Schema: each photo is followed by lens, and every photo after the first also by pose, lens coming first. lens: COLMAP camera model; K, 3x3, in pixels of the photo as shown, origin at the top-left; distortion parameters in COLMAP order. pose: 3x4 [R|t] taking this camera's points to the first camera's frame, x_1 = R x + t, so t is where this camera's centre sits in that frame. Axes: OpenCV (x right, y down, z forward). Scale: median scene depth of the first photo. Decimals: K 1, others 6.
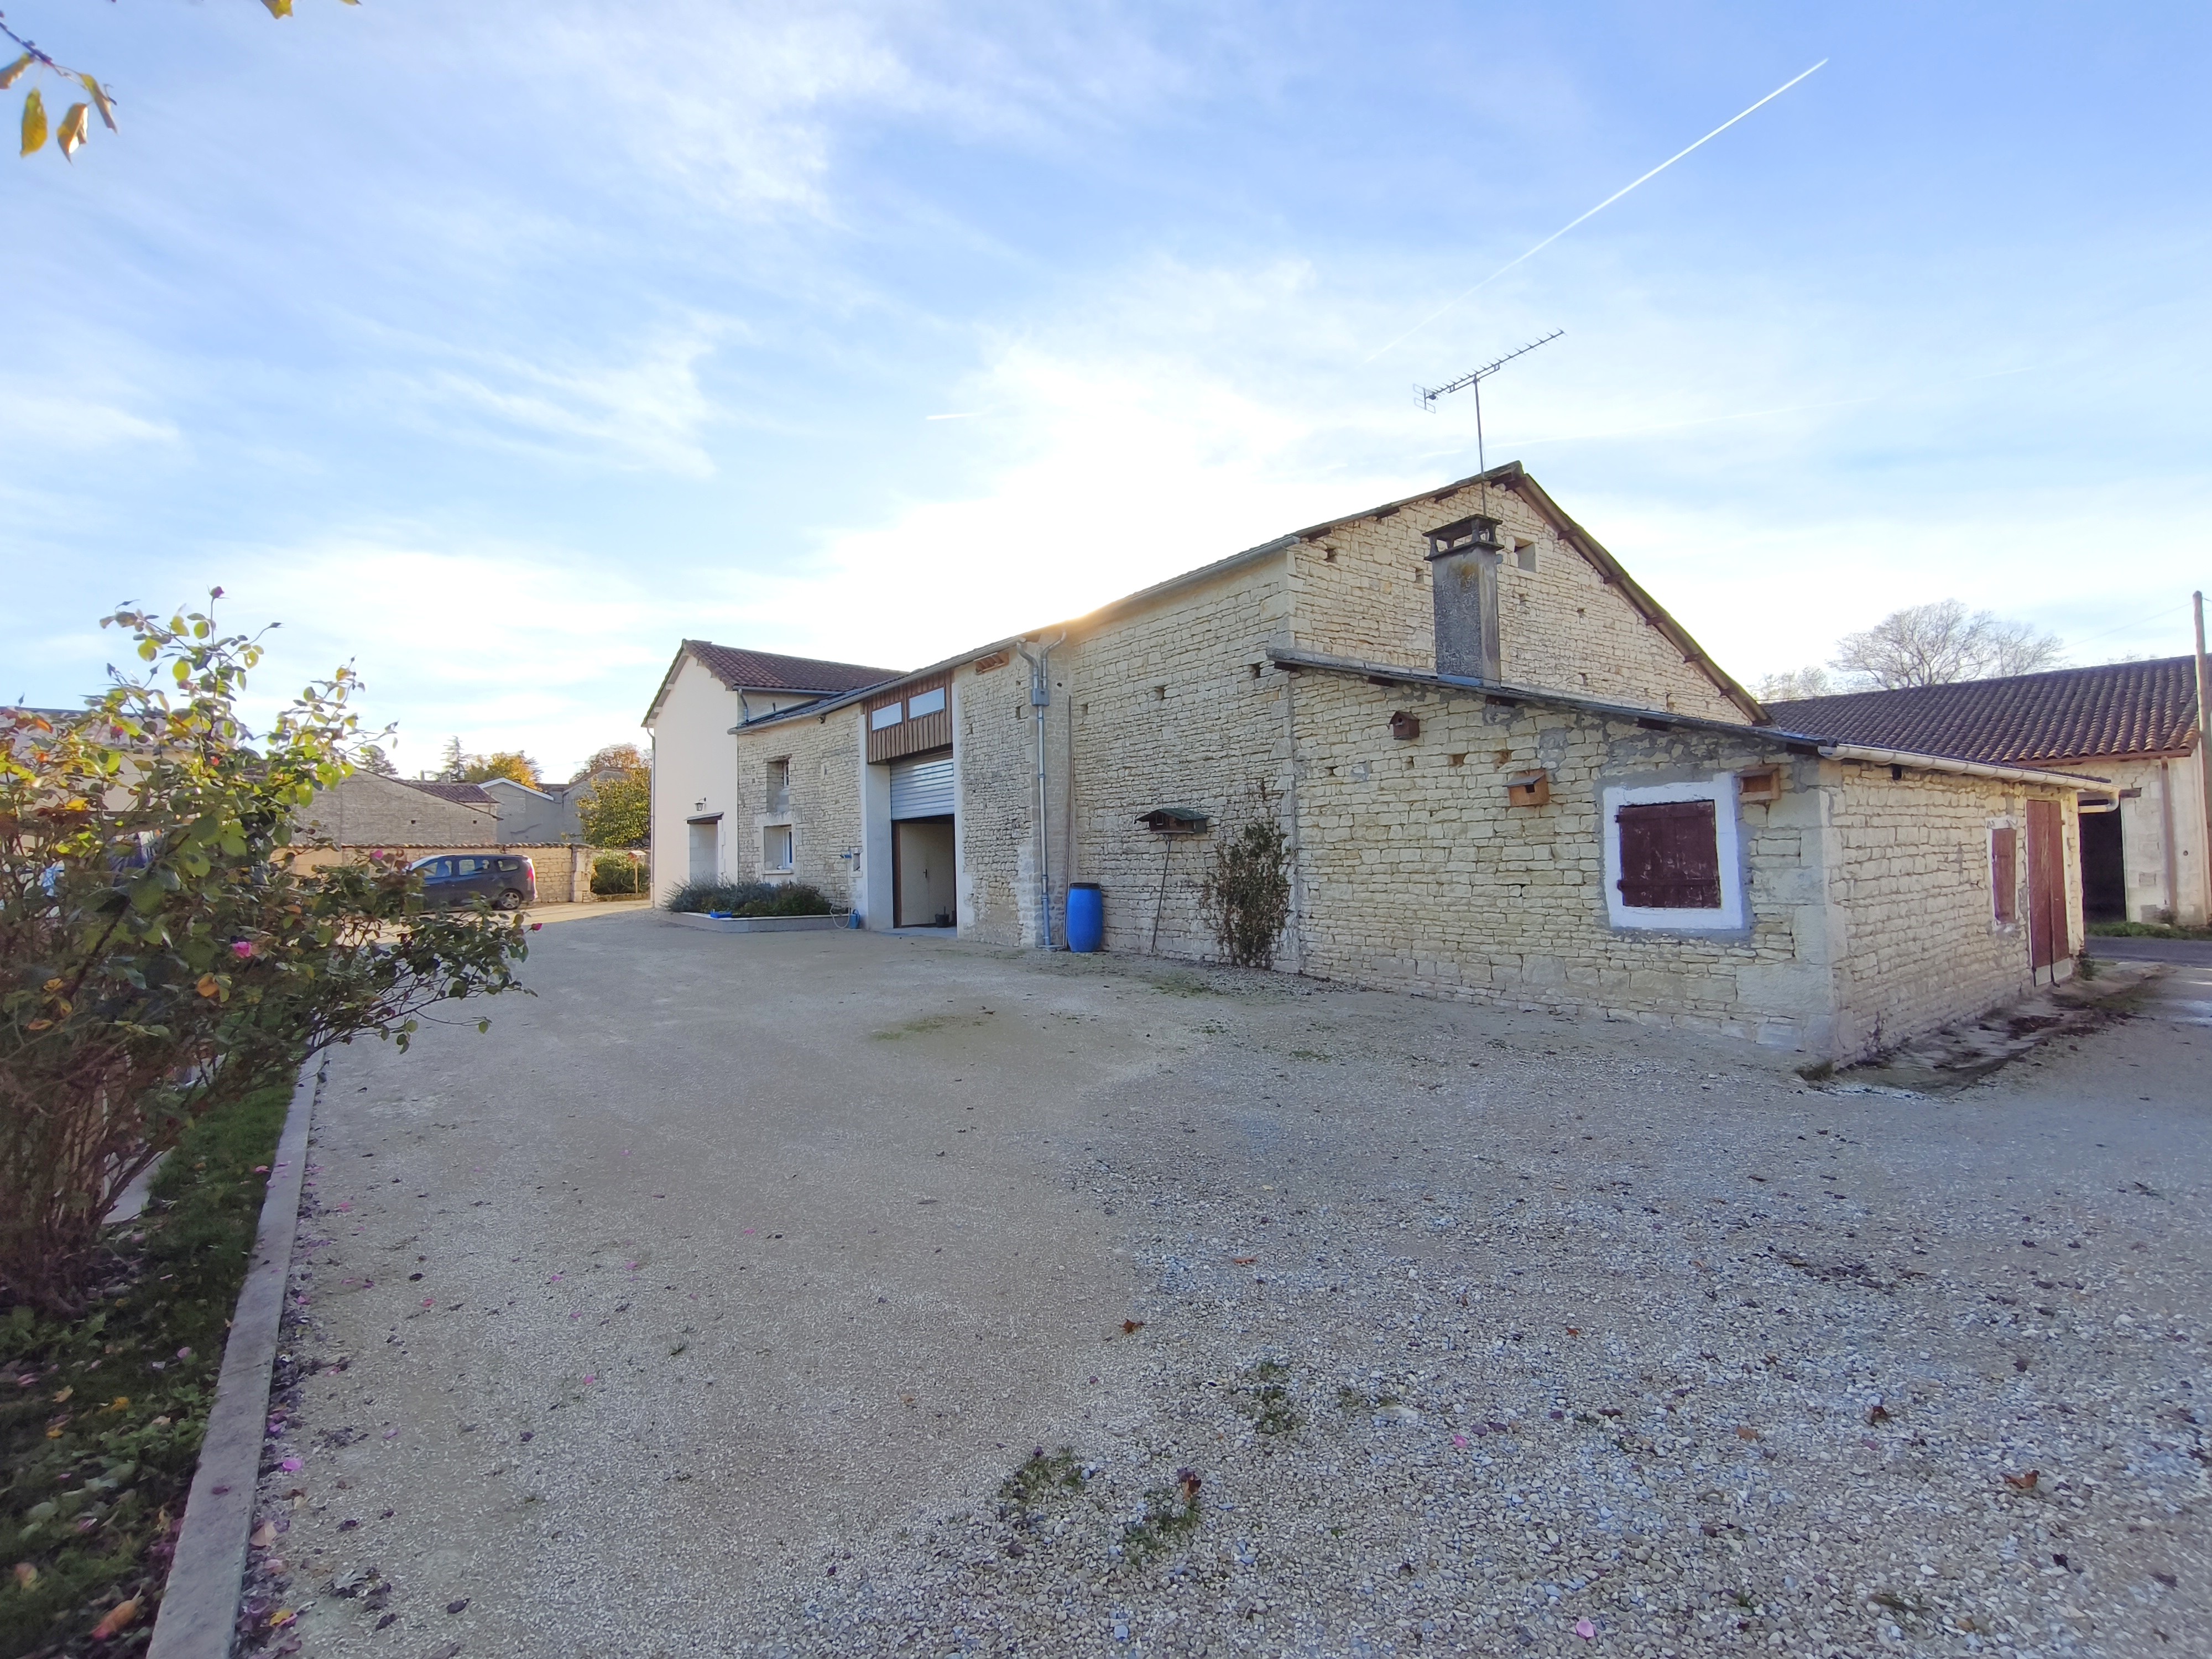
lens RADIAL K [[971.9, 0, 1106.0], [0, 971.9, 829.5], [0, 0, 1]] dist [0.000390, -0.000270]
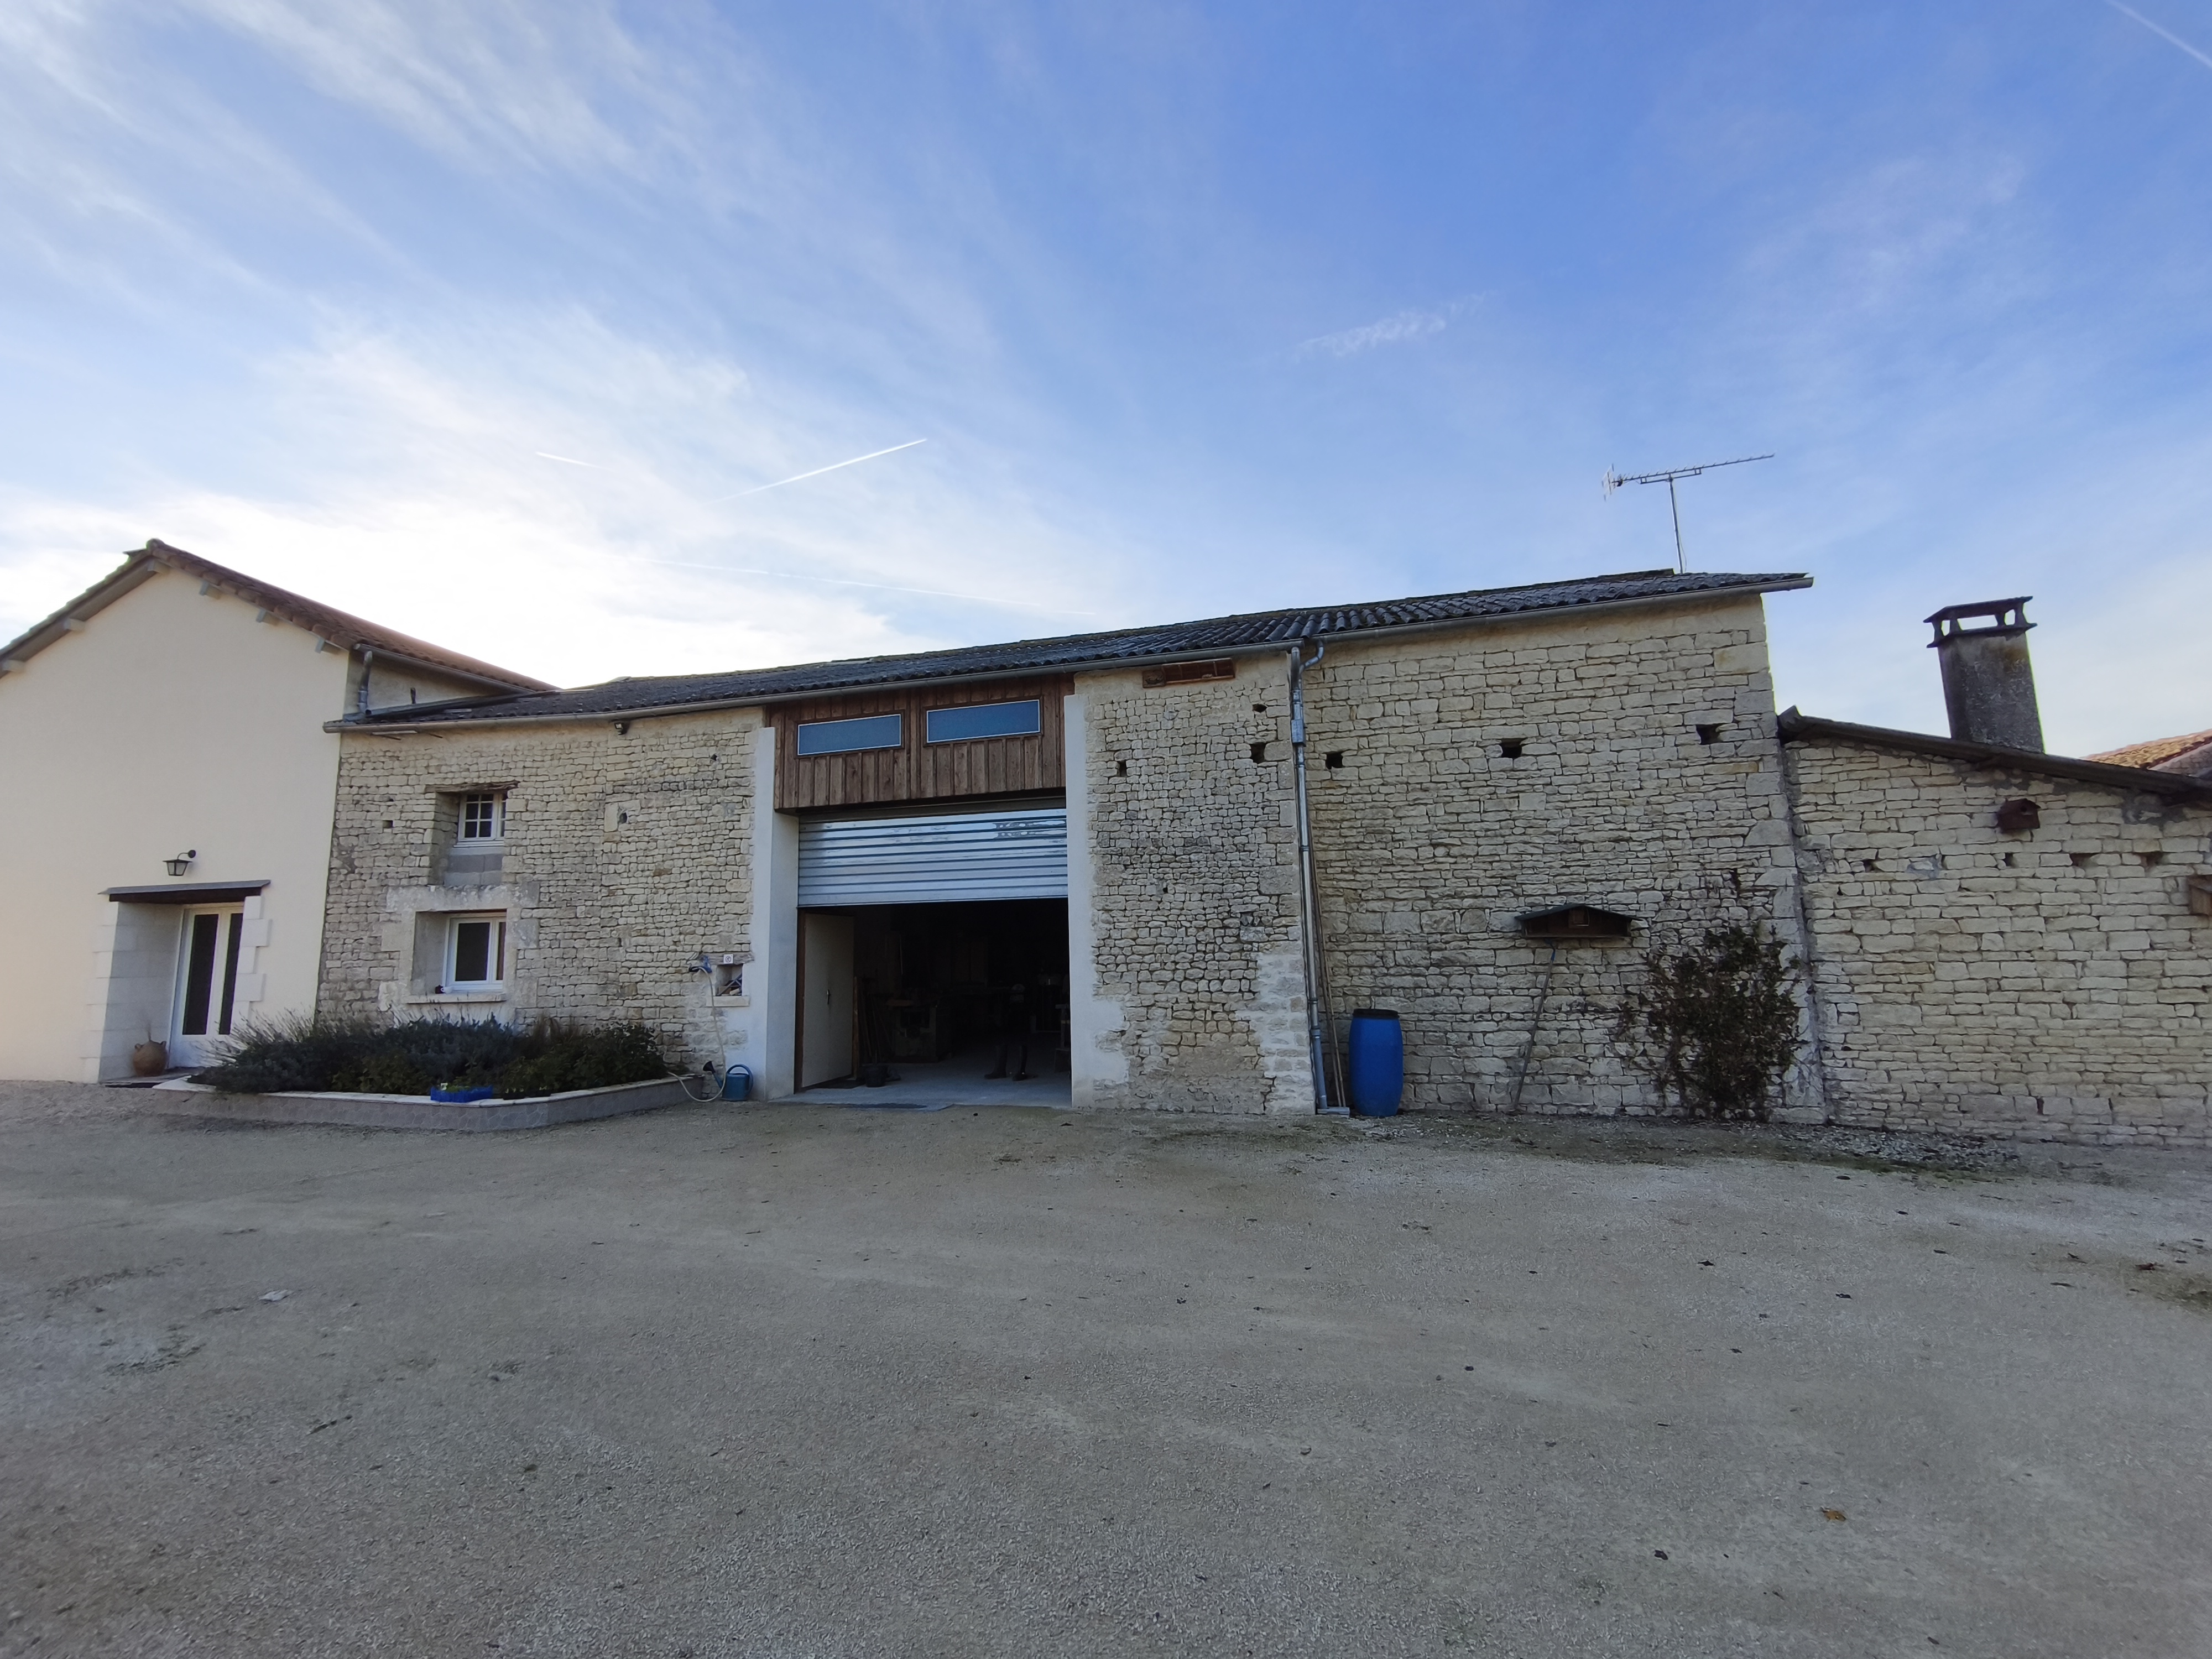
lens RADIAL K [[940.3, 0, 1106.0], [0, 940.3, 829.5], [0, 0, 1]] dist [0.001826, -0.002523]
pose [[0.799748, 0.083935, 0.594440, -0.657483], [-0.016708, 0.992906, -0.117721, 0.012122], [-0.600104, 0.084216, 0.795477, 0.661366]]
